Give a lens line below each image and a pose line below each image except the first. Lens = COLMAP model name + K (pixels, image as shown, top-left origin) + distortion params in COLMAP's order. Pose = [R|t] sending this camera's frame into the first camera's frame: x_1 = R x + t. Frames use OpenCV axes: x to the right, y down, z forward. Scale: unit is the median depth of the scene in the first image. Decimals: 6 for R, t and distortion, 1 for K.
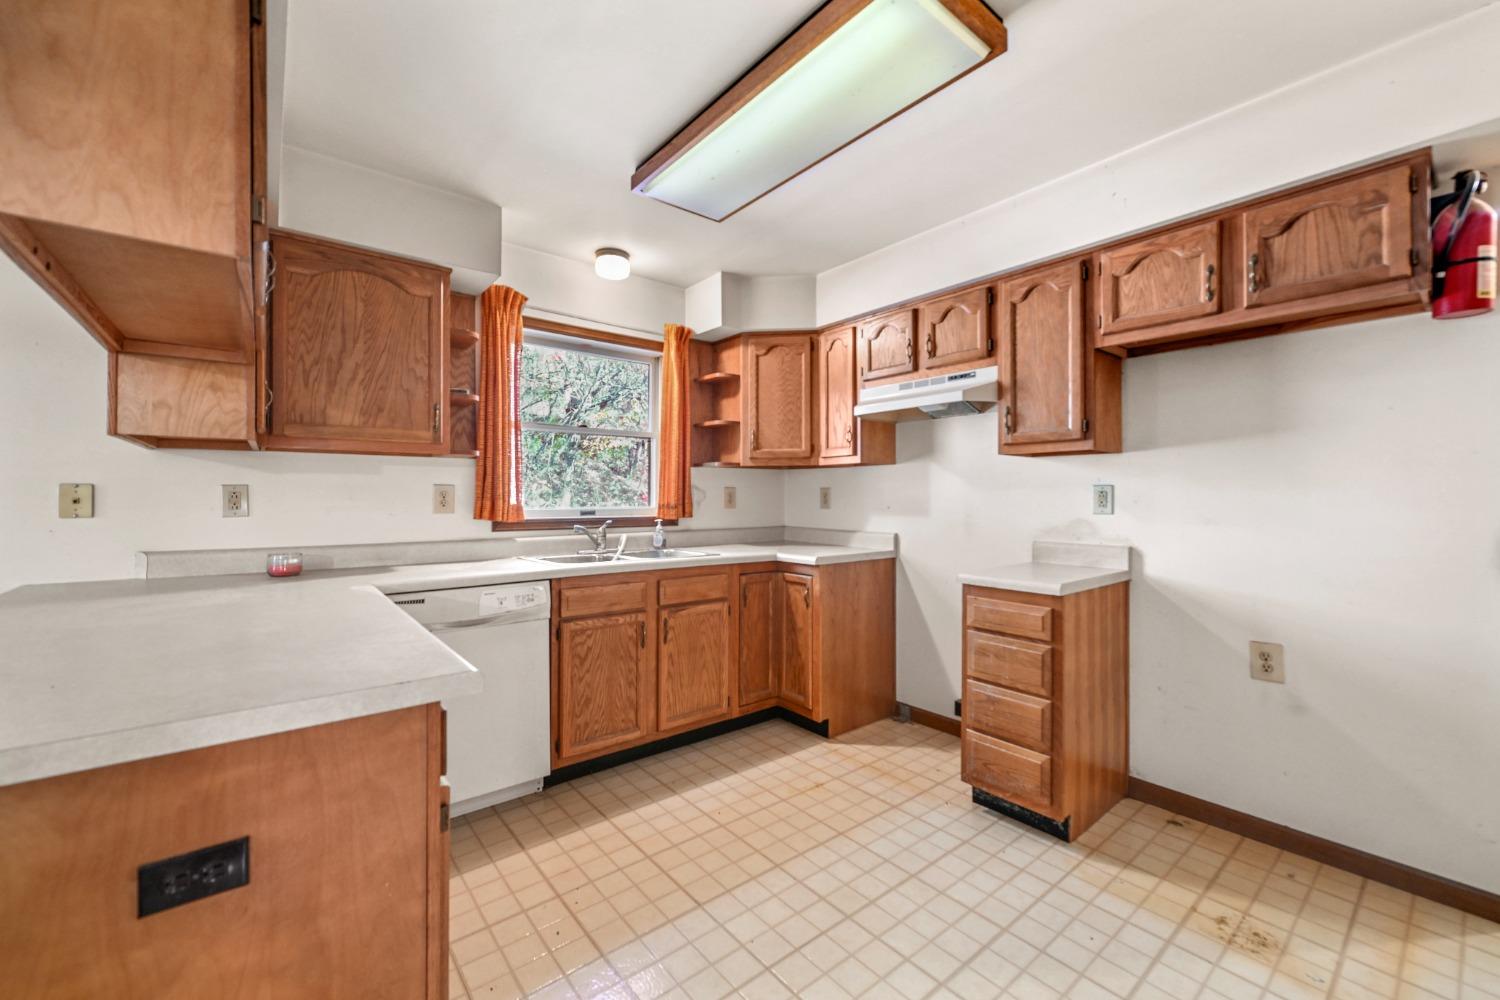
lens RADIAL K [[599.5, 0, 753.9], [0, 599.5, 494.4], [0, 0, 1]] dist [-0.000996, -0.000276]
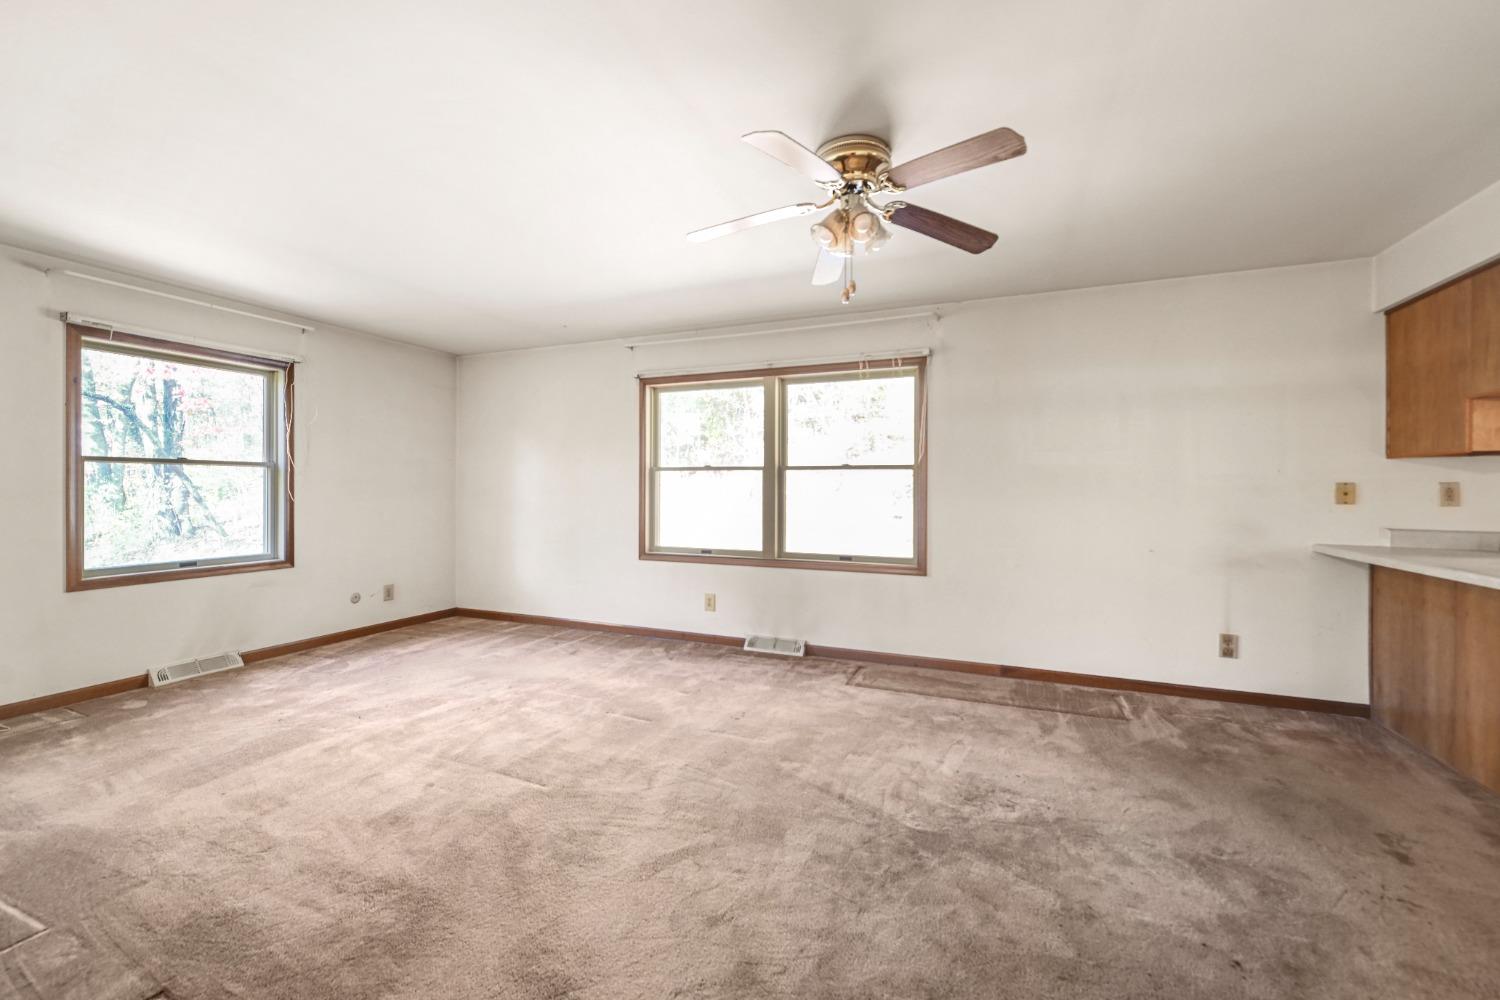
lens RADIAL K [[599.5, 0, 752.6], [0, 599.5, 497.8], [0, 0, 1]] dist [-0.000996, -0.000276]
pose [[0.469351, 0.017594, -0.882836, -0.379740], [0.001845, 0.999780, 0.020905, -0.011403], [0.883010, -0.011441, 0.469215, -0.891924]]
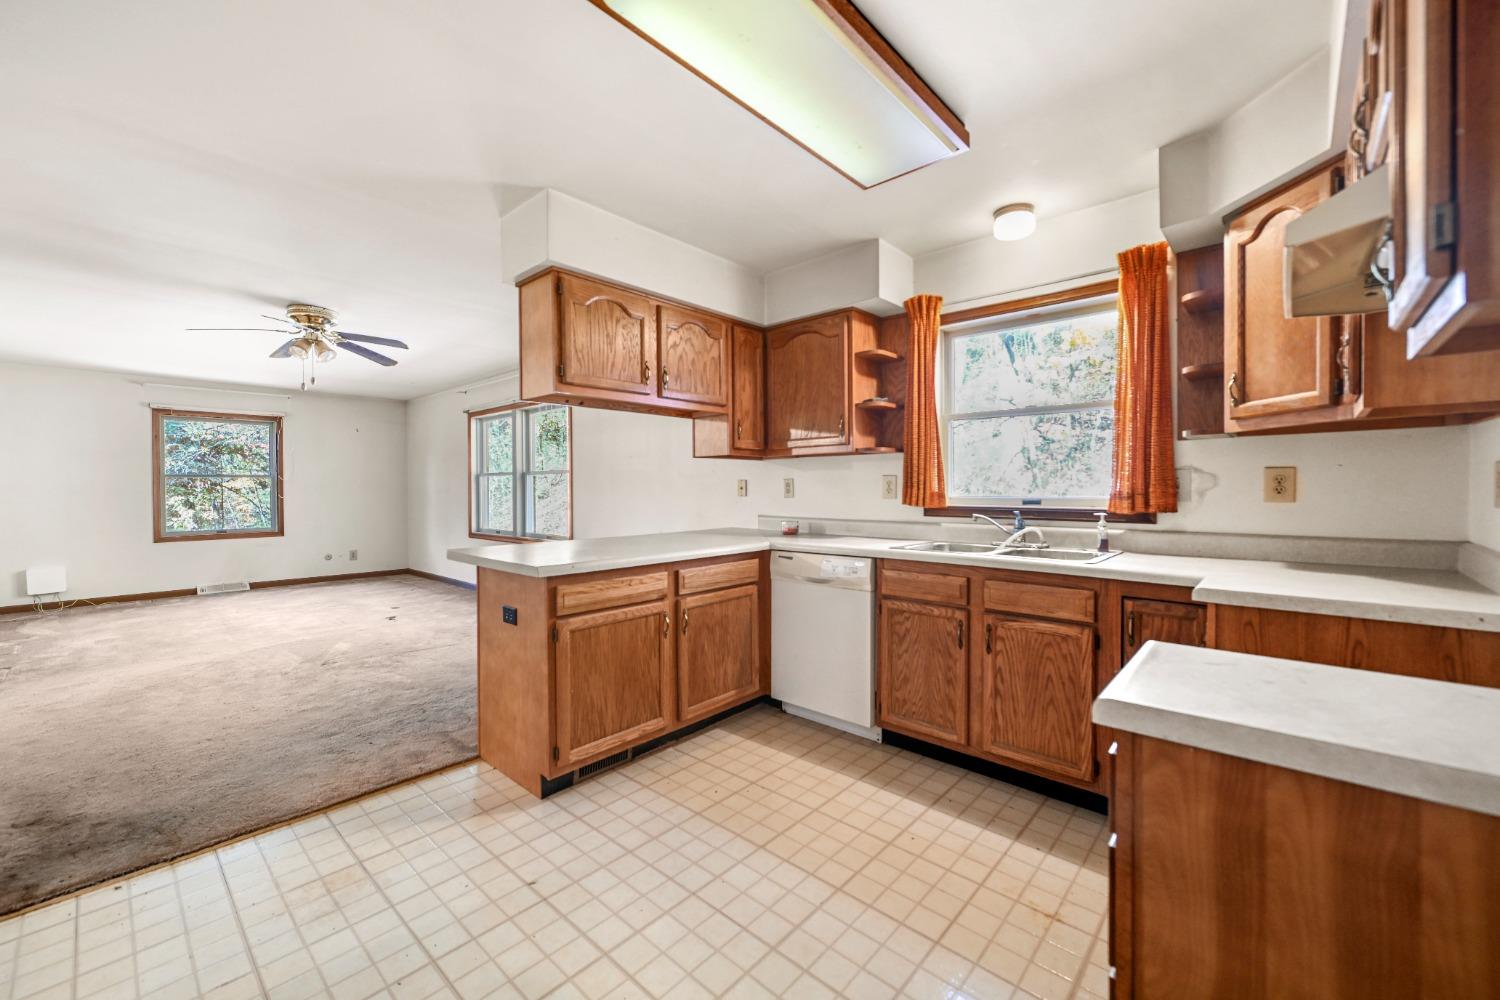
lens RADIAL K [[599.5, 0, 744.8], [0, 599.5, 493.6], [0, 0, 1]] dist [-0.000996, -0.000276]
pose [[0.141236, 0.011329, -0.989911, 0.716136], [0.011205, 0.999852, 0.013041, 0.002450], [0.989913, -0.012934, 0.141088, 0.575610]]
